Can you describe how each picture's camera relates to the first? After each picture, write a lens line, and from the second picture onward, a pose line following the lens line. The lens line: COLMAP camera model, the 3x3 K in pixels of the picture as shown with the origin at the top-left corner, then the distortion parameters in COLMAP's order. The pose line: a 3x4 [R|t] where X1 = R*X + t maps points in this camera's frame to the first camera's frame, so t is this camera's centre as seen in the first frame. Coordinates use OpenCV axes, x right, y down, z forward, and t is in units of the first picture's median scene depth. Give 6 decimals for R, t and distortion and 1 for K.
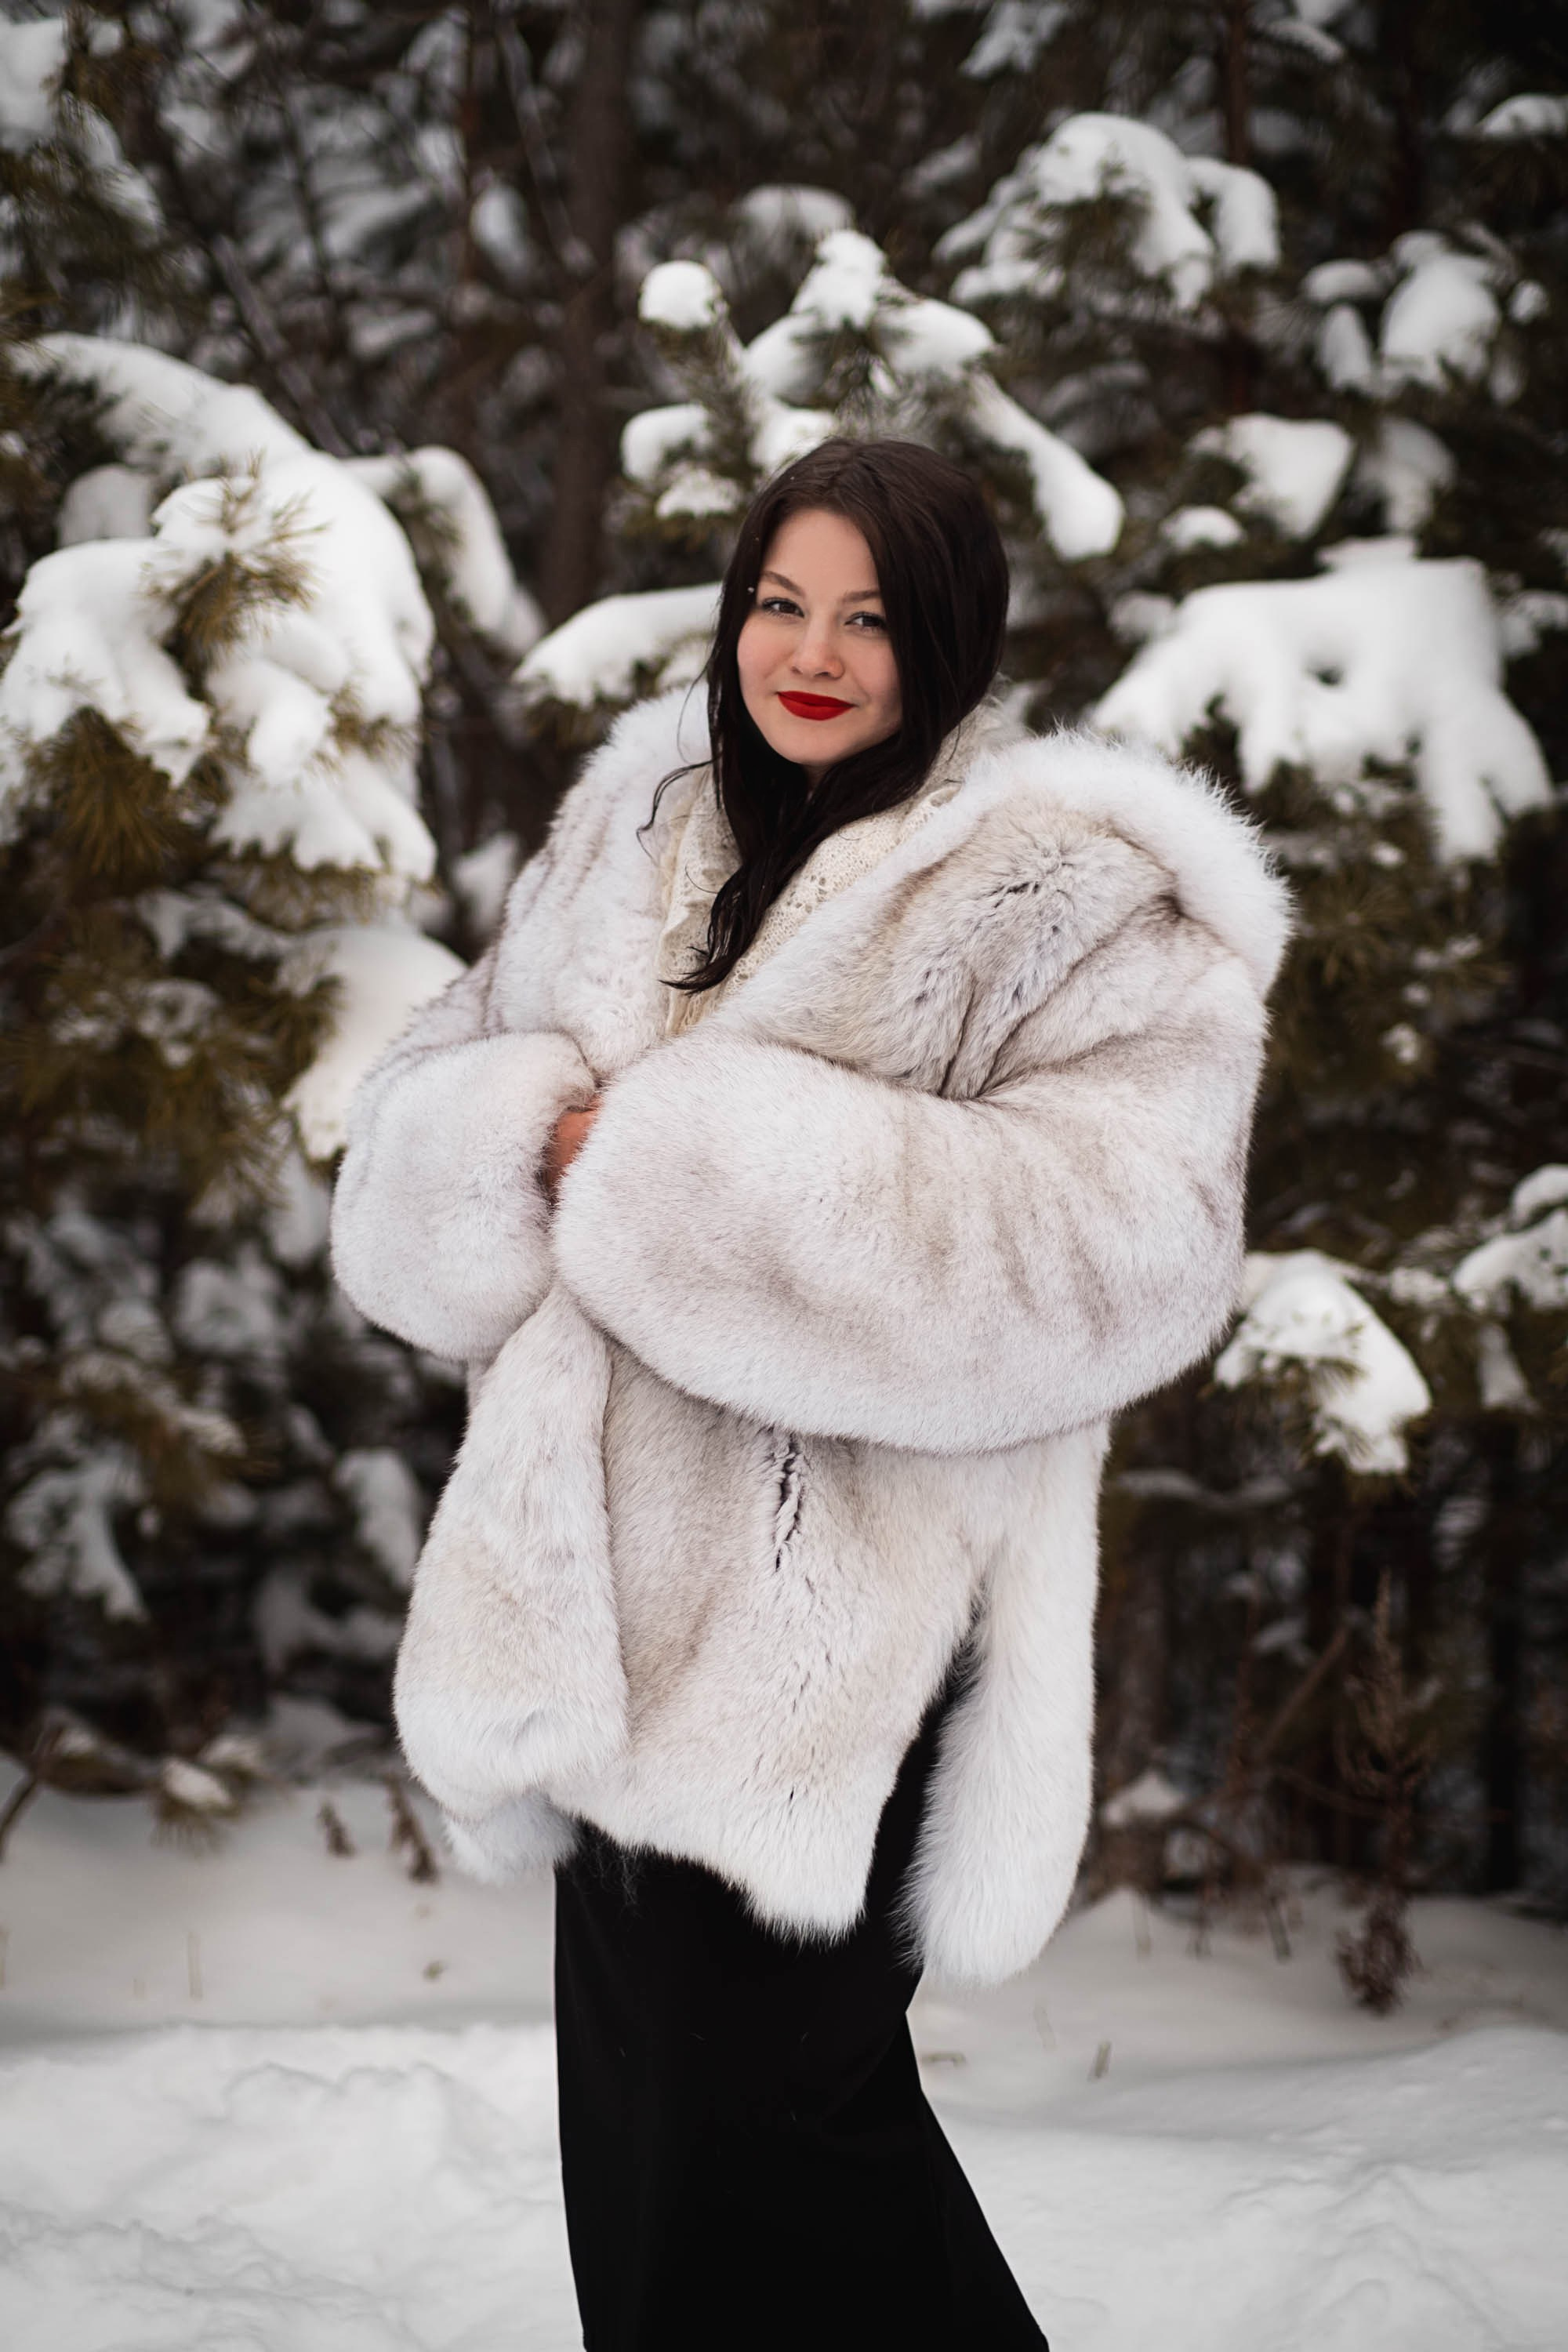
lens RADIAL K [[5602.6, 0, 785.7], [0, 5602.6, 1182.4], [0, 0, 1]] dist [0.278973, 0.000000]
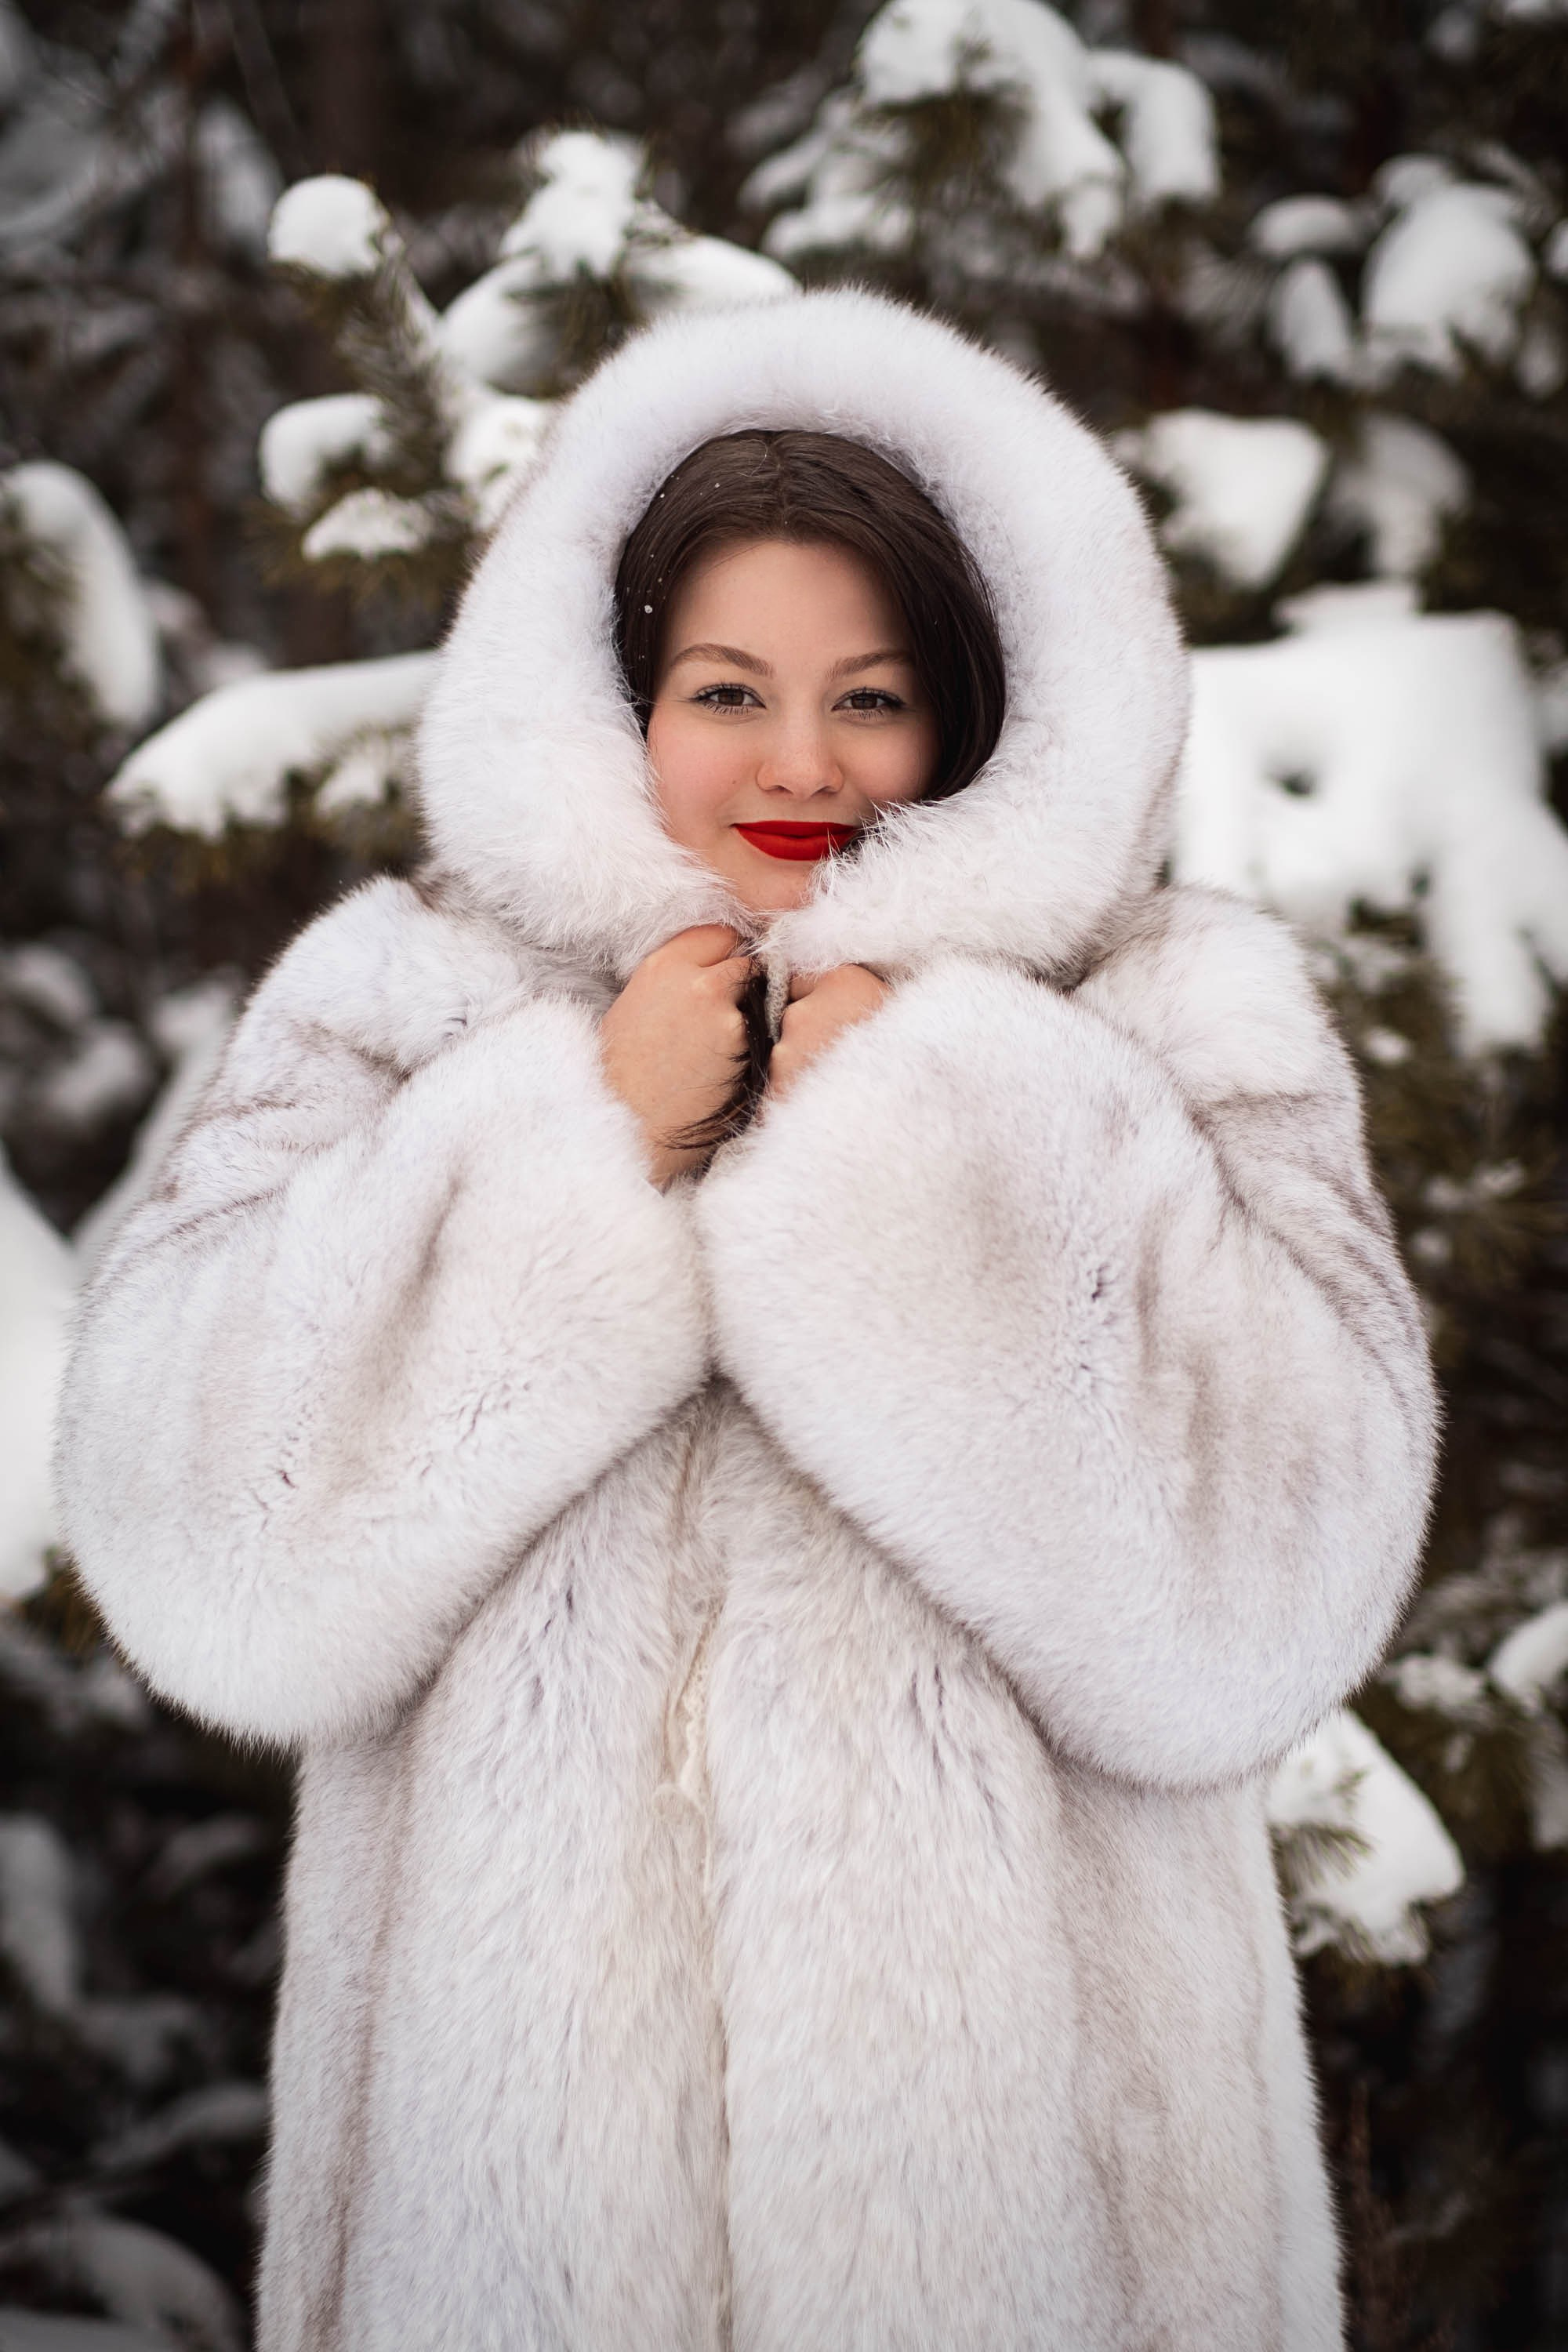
lens RADIAL K [[5602.6, 0, 795.0], [0, 5602.6, 1165.0], [0, 0, 1]] dist [0.278973, 0.000000]
pose [[0.999908, -0.008123, 0.010835, 0.027147], [0.008275, 0.999867, -0.014021, -0.034080], [-0.010720, 0.014109, 0.999843, 0.312008]]
